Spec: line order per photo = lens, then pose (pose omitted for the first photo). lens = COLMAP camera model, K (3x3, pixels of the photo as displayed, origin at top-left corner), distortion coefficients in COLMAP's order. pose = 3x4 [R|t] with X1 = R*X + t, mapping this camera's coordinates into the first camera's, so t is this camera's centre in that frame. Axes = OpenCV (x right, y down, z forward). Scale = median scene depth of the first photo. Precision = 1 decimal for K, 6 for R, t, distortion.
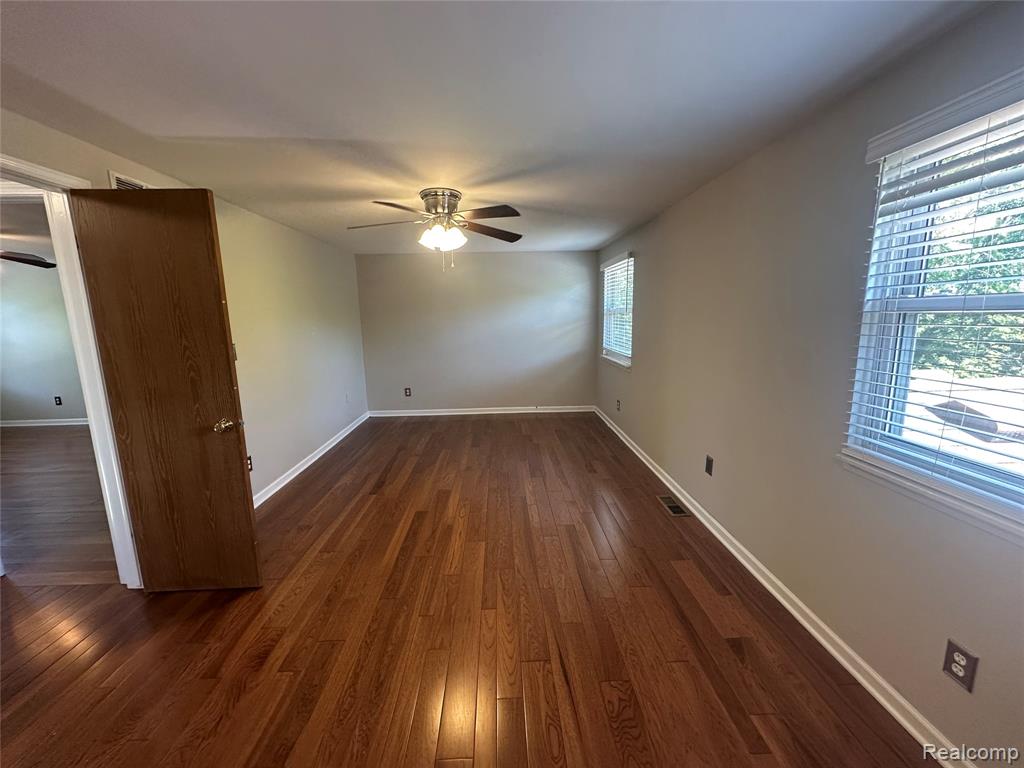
lens RADIAL K [[406.8, 0, 512.4], [0, 406.8, 383.9], [0, 0, 1]] dist [0.000111, -0.000258]
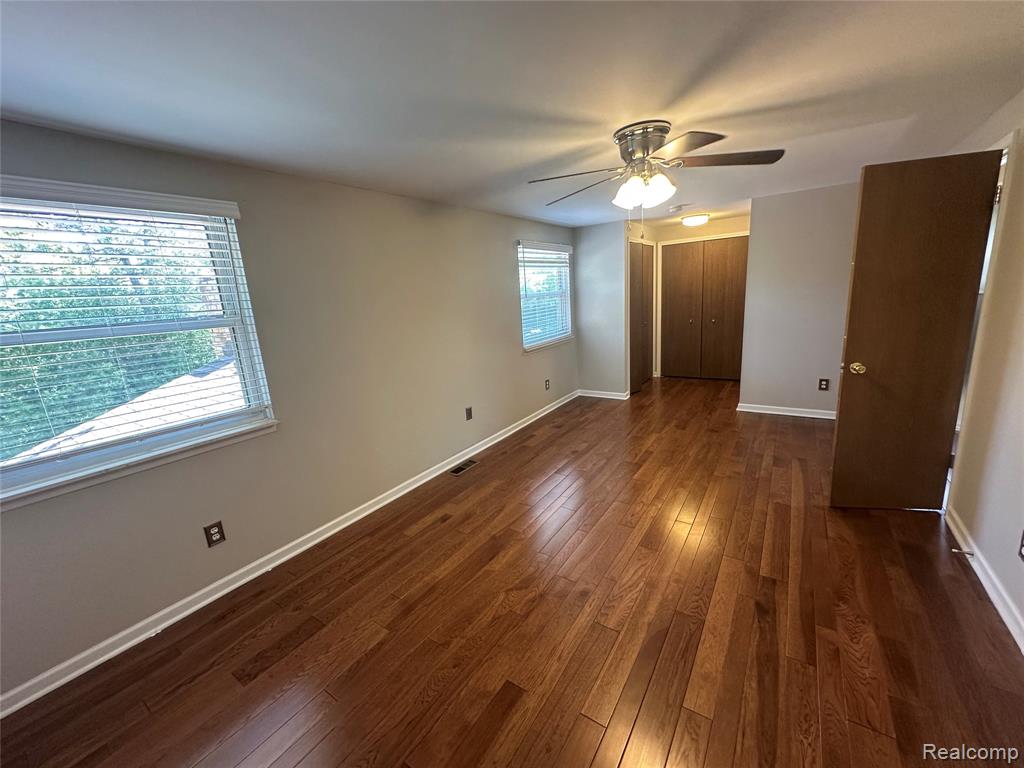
lens RADIAL K [[406.8, 0, 511.2], [0, 406.8, 383.7], [0, 0, 1]] dist [0.000111, -0.000258]
pose [[-0.803984, -0.052305, 0.592346, -0.405152], [0.185600, 0.924289, 0.333529, -0.294549], [-0.564944, 0.378091, -0.733406, 1.664310]]
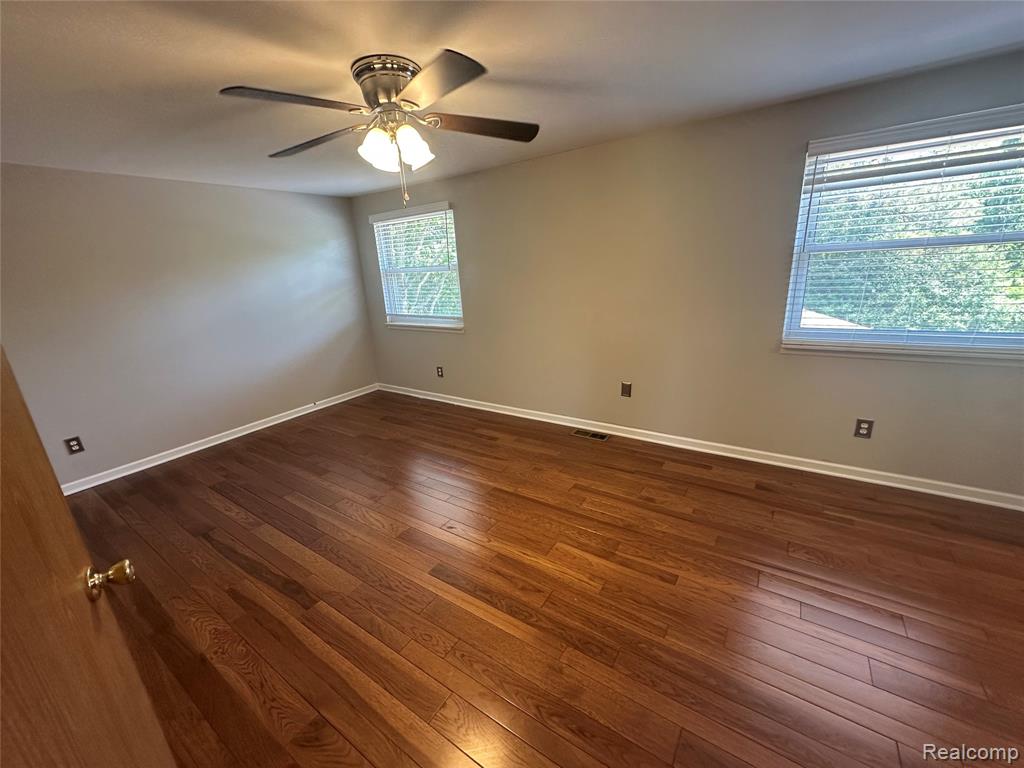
lens RADIAL K [[406.8, 0, 511.2], [0, 406.8, 383.6], [0, 0, 1]] dist [0.000111, -0.000258]
pose [[0.584825, -0.243616, 0.773712, -0.581053], [0.180982, 0.968979, 0.168300, -0.076240], [-0.790711, 0.041602, 0.610774, 0.454788]]
